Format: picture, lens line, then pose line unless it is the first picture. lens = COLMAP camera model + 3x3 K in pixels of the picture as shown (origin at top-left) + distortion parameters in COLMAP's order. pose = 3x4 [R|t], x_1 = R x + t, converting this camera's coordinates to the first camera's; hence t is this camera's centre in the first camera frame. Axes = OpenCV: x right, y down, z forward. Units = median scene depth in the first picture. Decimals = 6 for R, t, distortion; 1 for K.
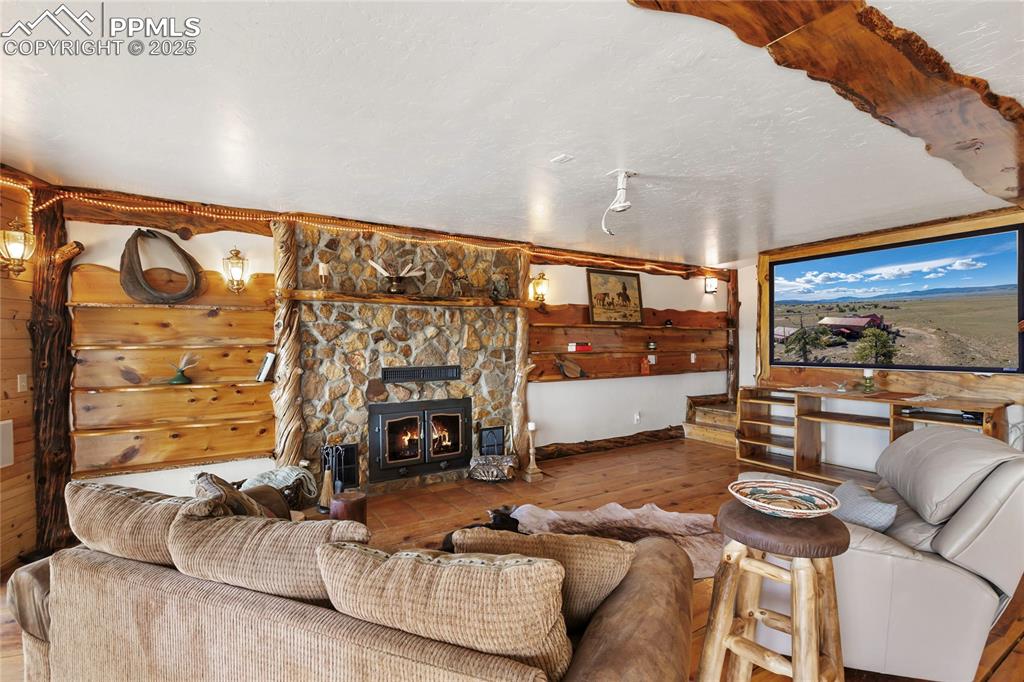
lens RADIAL K [[464.7, 0, 515.4], [0, 464.7, 346.2], [0, 0, 1]] dist [0.008458, -0.001426]
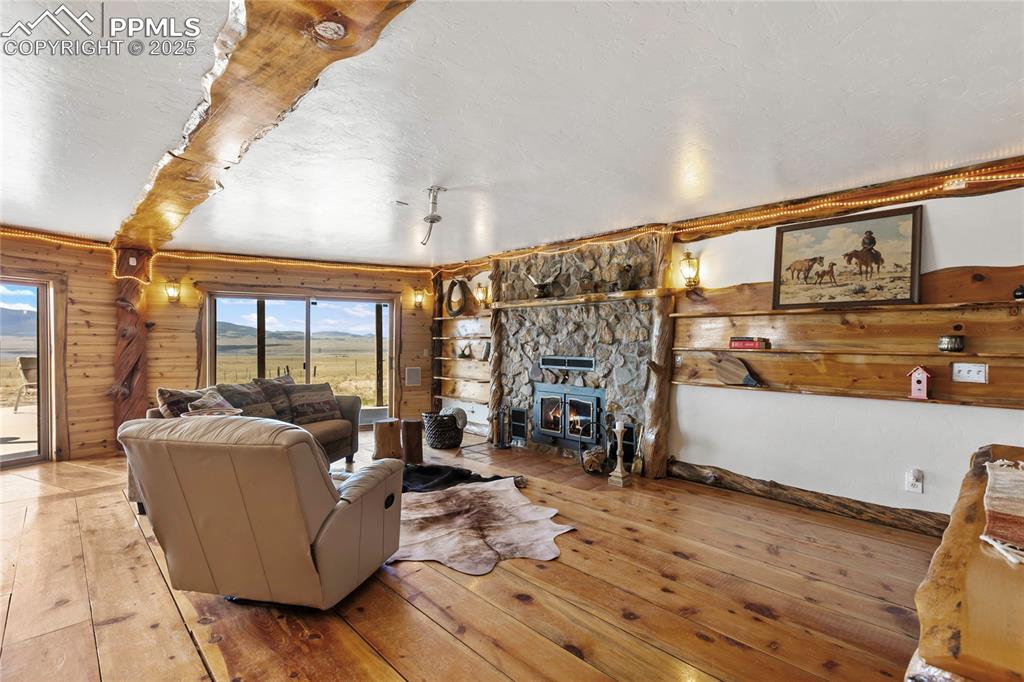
lens RADIAL K [[464.7, 0, 514.6], [0, 464.7, 342.3], [0, 0, 1]] dist [0.008458, -0.001426]
pose [[0.231531, 0.009755, -0.972779, 0.867801], [-0.015070, 0.999866, 0.006440, 0.001433], [0.972711, 0.013169, 0.231647, 0.565366]]
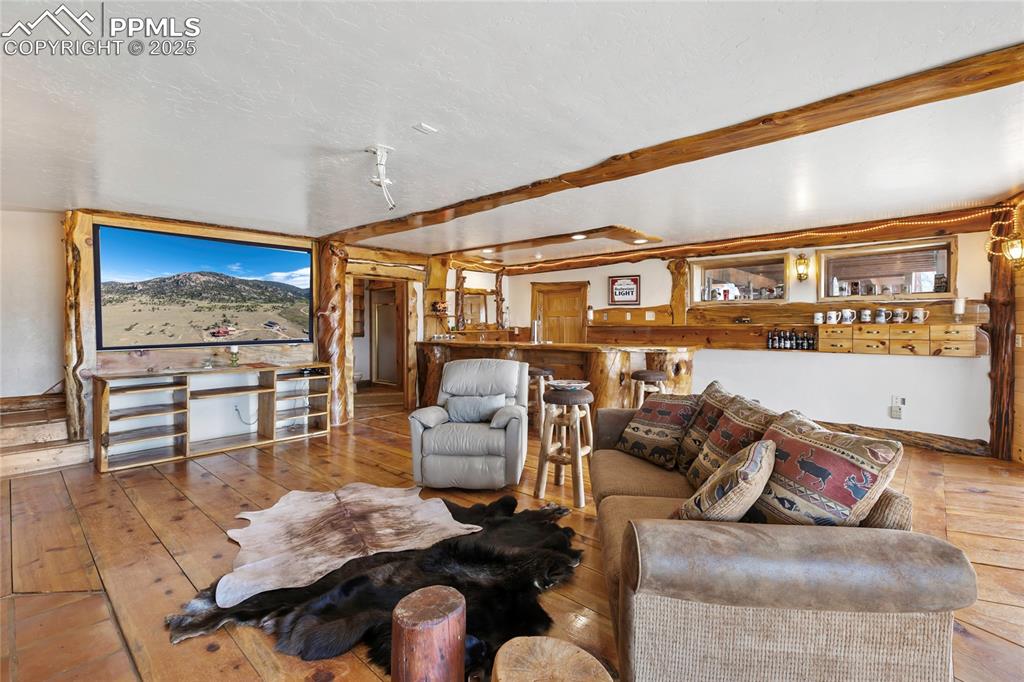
lens RADIAL K [[464.7, 0, 514.0], [0, 464.7, 332.3], [0, 0, 1]] dist [0.008458, -0.001426]
pose [[-0.273259, -0.005981, 0.961922, -0.507679], [0.018708, 0.999759, 0.011530, 0.014427], [-0.961759, 0.021146, -0.273081, 0.608940]]
